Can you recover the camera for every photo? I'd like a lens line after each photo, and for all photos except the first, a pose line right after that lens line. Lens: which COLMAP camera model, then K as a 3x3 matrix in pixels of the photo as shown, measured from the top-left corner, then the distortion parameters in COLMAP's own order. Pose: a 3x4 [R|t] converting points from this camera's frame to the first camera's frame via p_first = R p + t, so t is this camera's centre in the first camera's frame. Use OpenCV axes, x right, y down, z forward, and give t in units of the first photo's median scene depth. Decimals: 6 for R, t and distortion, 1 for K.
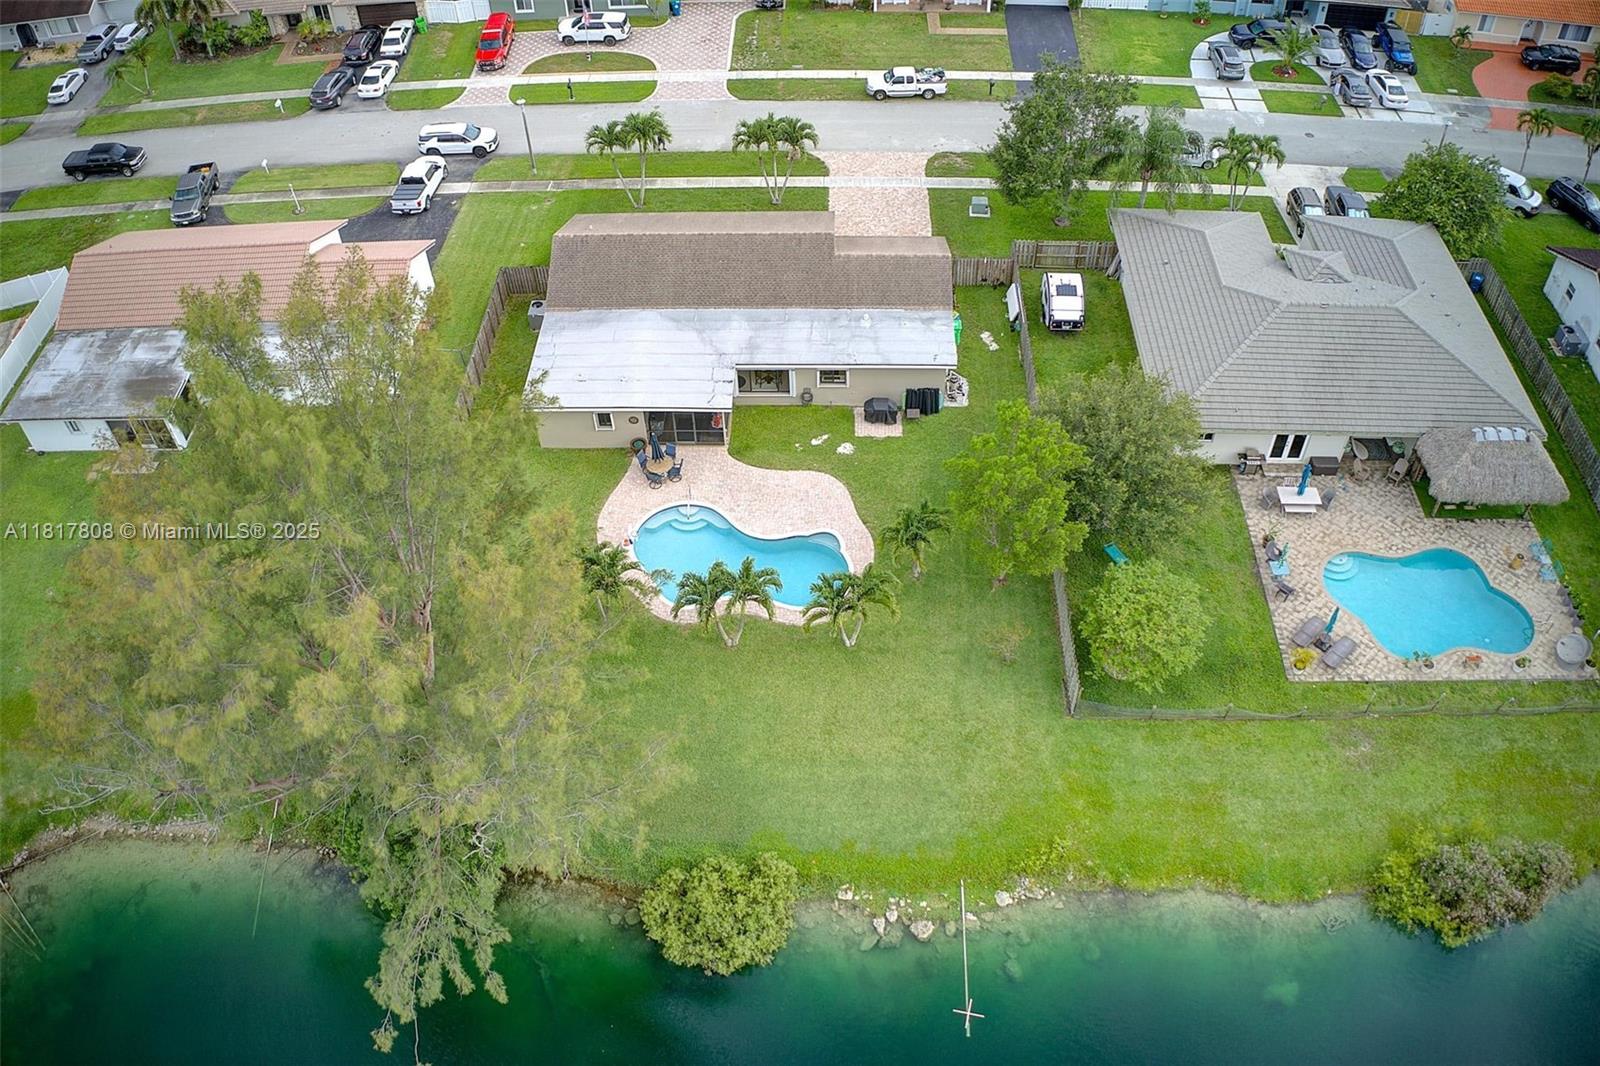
lens RADIAL K [[1216.8, 0, 780.3], [0, 1216.8, 534.7], [0, 0, 1]] dist [-0.192956, 0.034206]
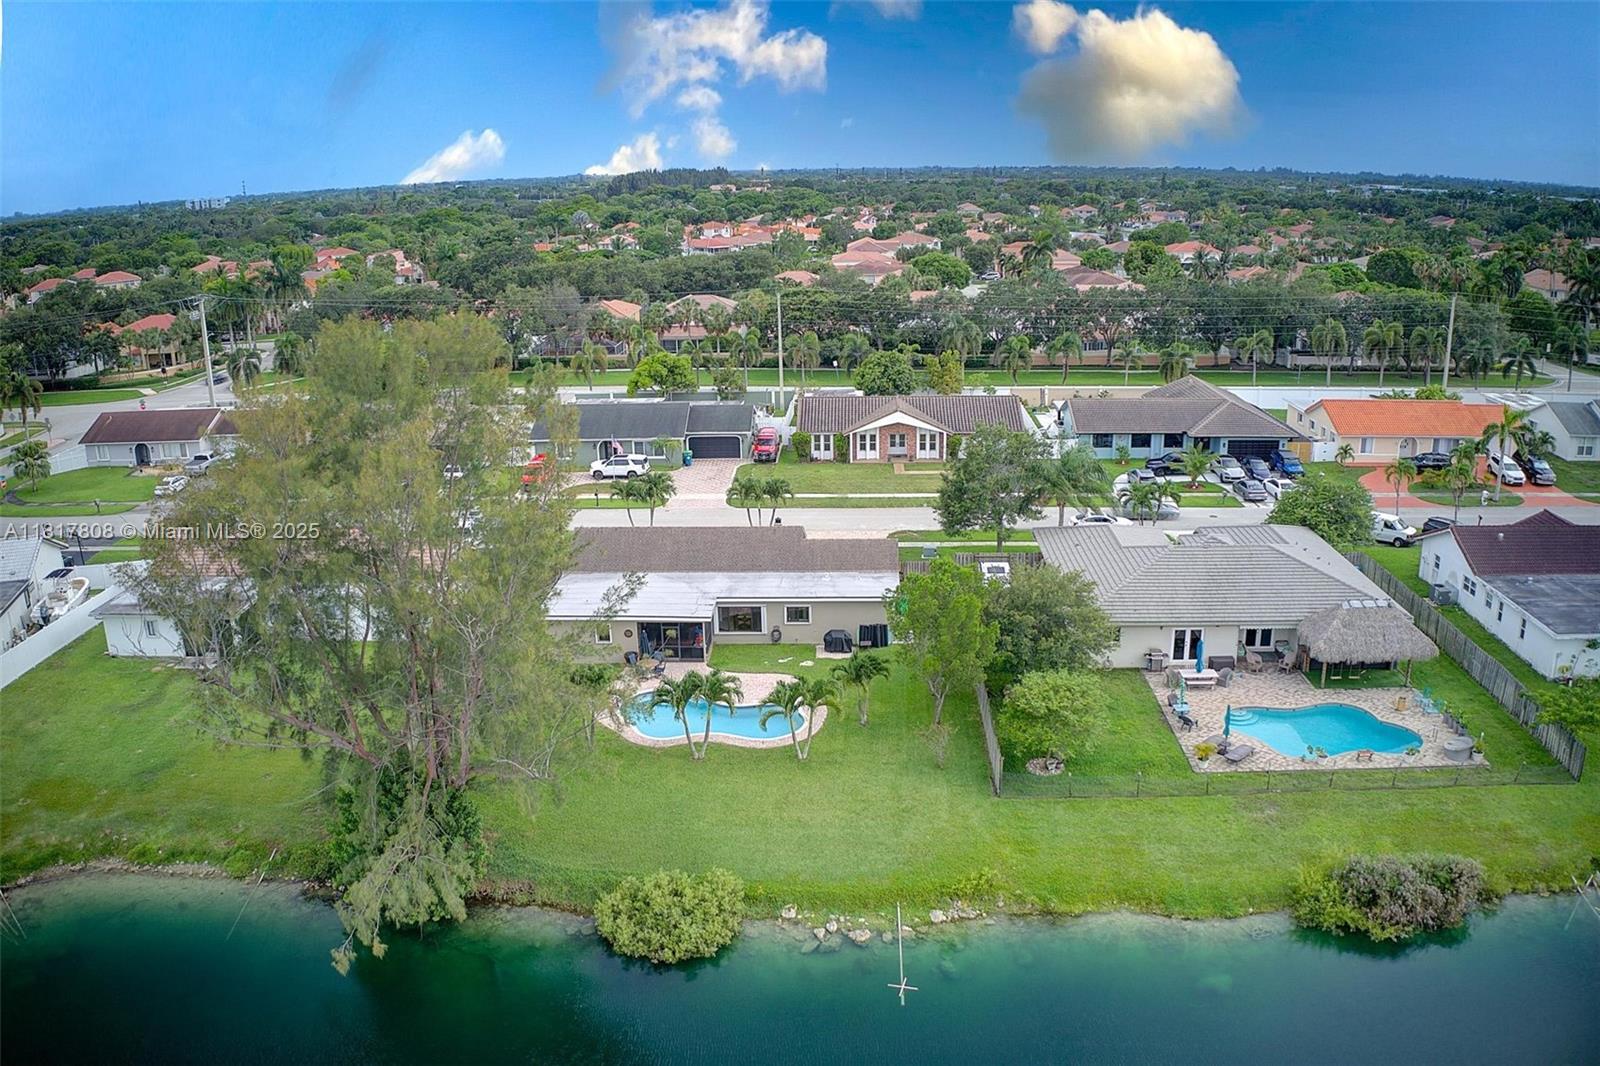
lens RADIAL K [[1216.8, 0, 780.3], [0, 1216.8, 534.7], [0, 0, 1]] dist [-0.192956, 0.034206]
pose [[0.999773, 0.013017, -0.016894, 0.057623], [-0.019890, 0.854917, -0.518384, 0.538076], [0.007695, 0.518602, 0.854981, -0.082411]]
